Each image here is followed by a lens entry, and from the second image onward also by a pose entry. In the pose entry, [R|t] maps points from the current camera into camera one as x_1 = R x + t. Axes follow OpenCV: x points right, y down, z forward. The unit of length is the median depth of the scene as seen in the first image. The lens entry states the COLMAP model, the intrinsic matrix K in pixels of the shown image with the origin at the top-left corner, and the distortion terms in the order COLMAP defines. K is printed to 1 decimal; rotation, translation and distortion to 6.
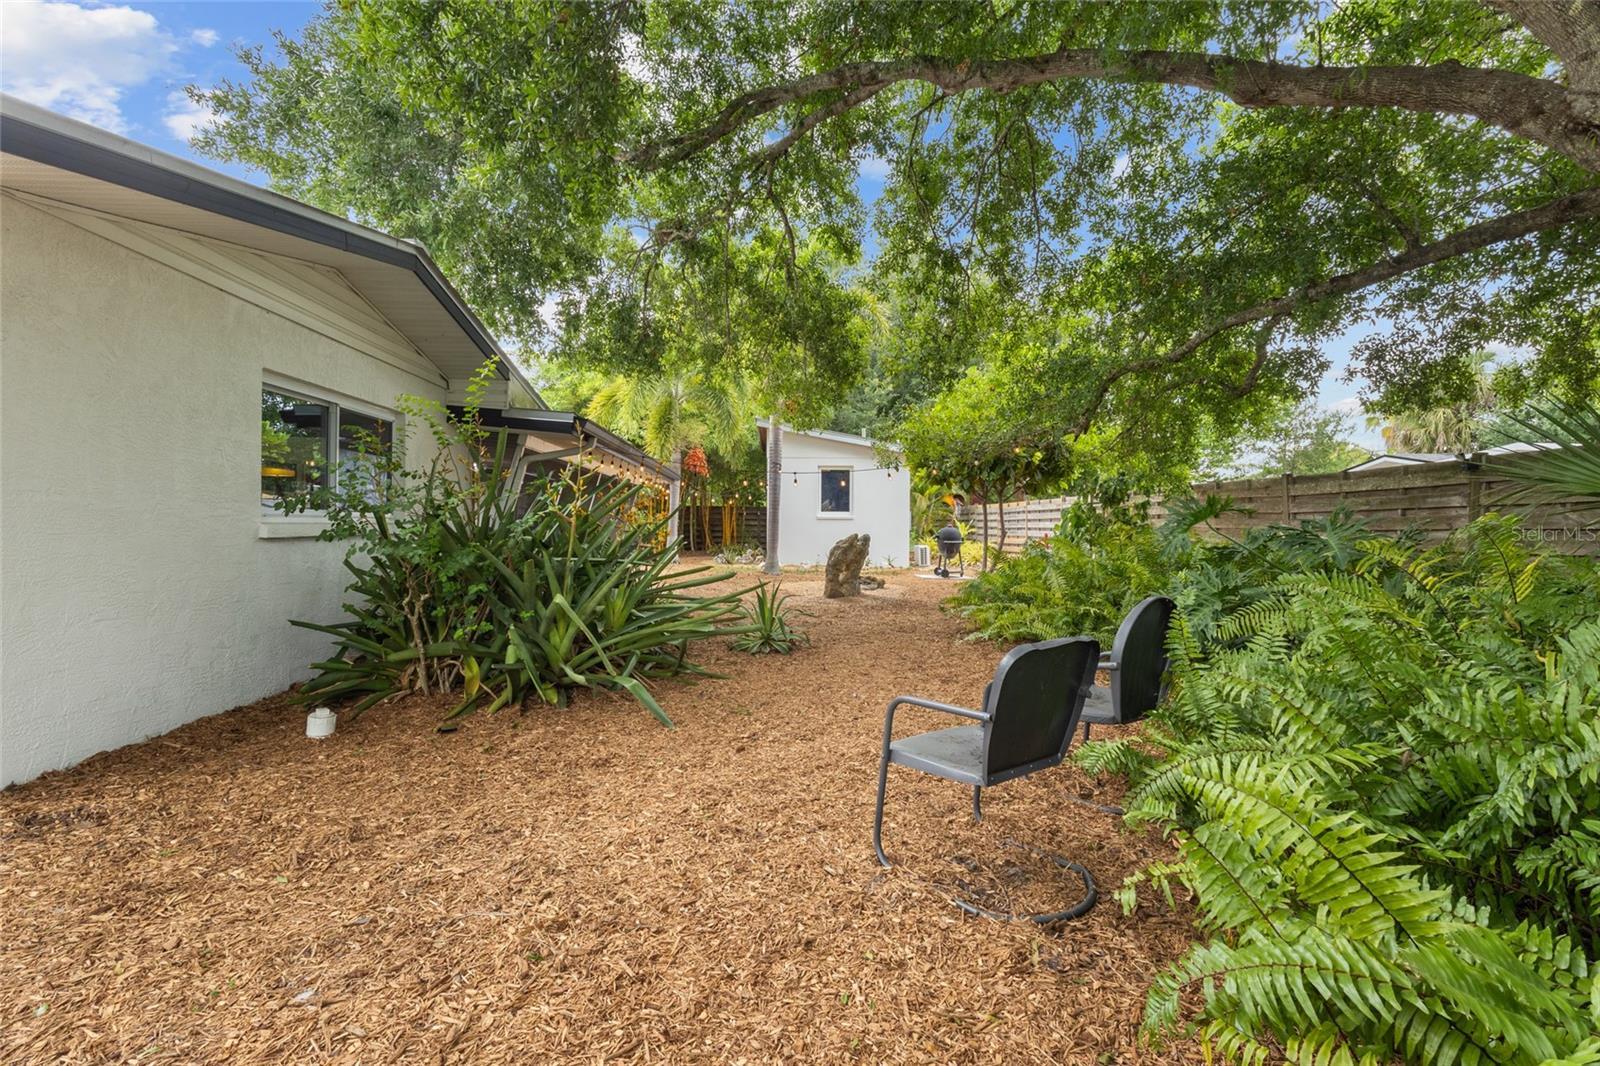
lens RADIAL K [[738.6, 0, 808.6], [0, 738.6, 531.8], [0, 0, 1]] dist [0.001110, 0.002492]
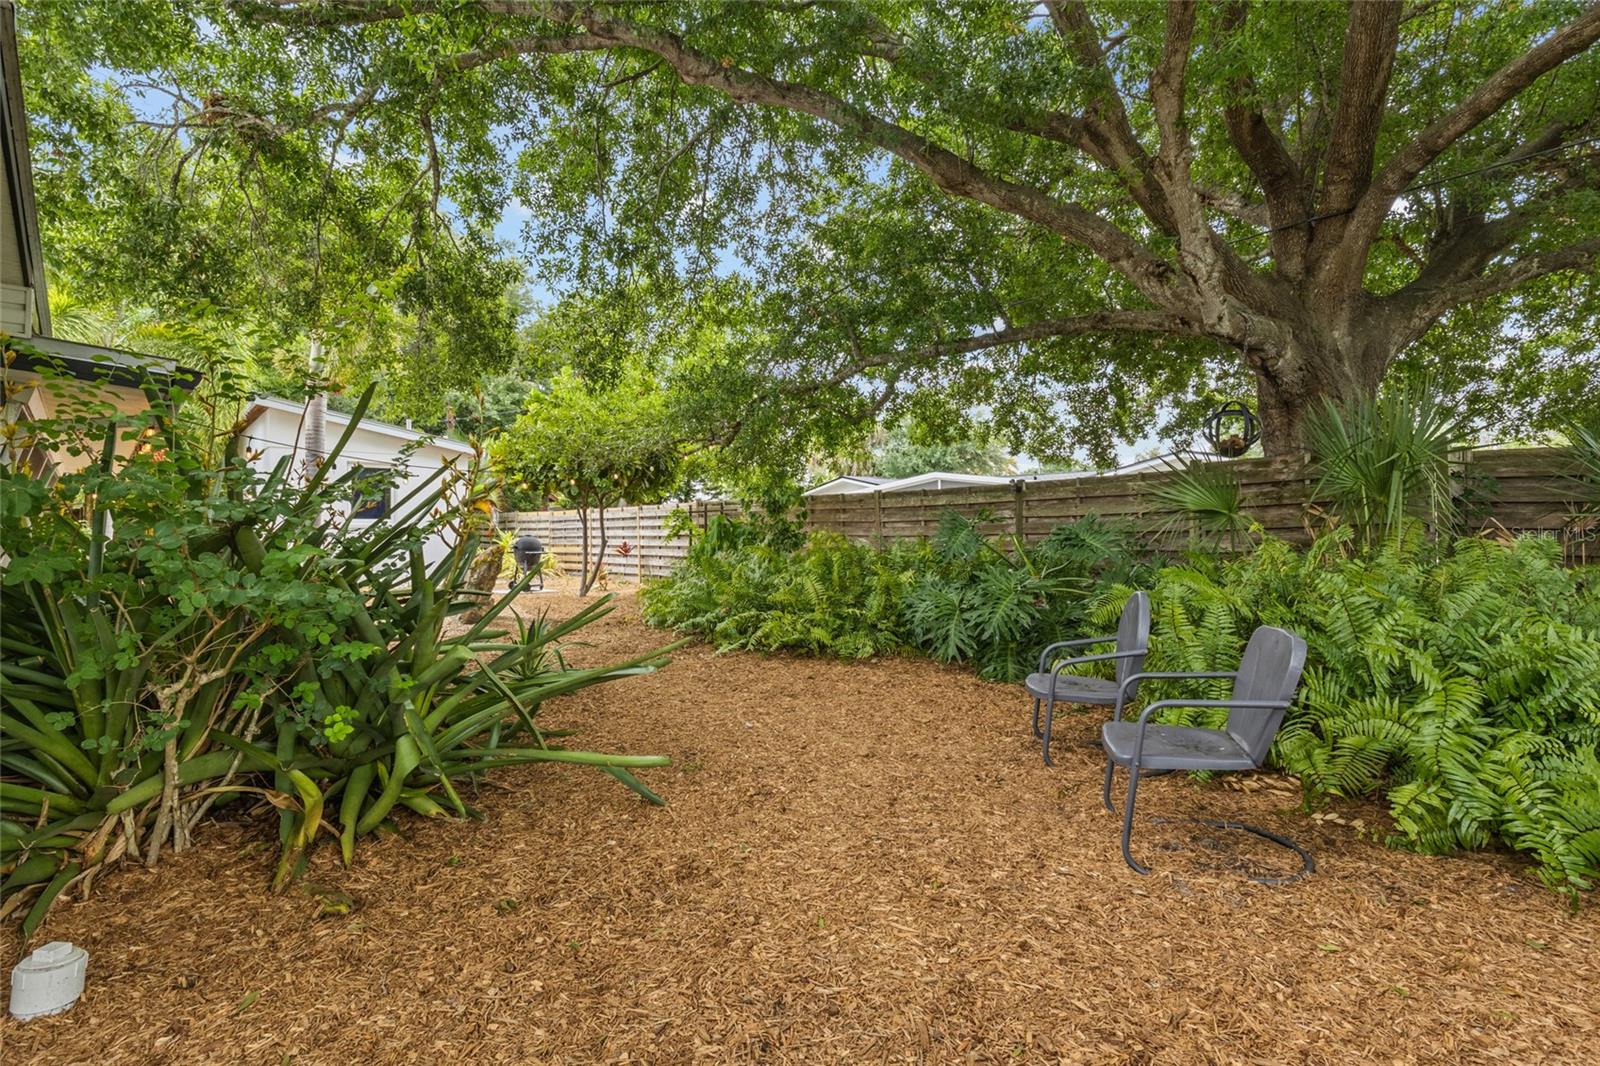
lens RADIAL K [[738.6, 0, 798.8], [0, 738.6, 534.1], [0, 0, 1]] dist [0.001110, 0.002492]
pose [[0.773788, -0.009465, 0.633375, -0.220771], [0.012190, 0.999926, 0.000050, -0.005798], [-0.633328, 0.007682, 0.773845, 0.127341]]
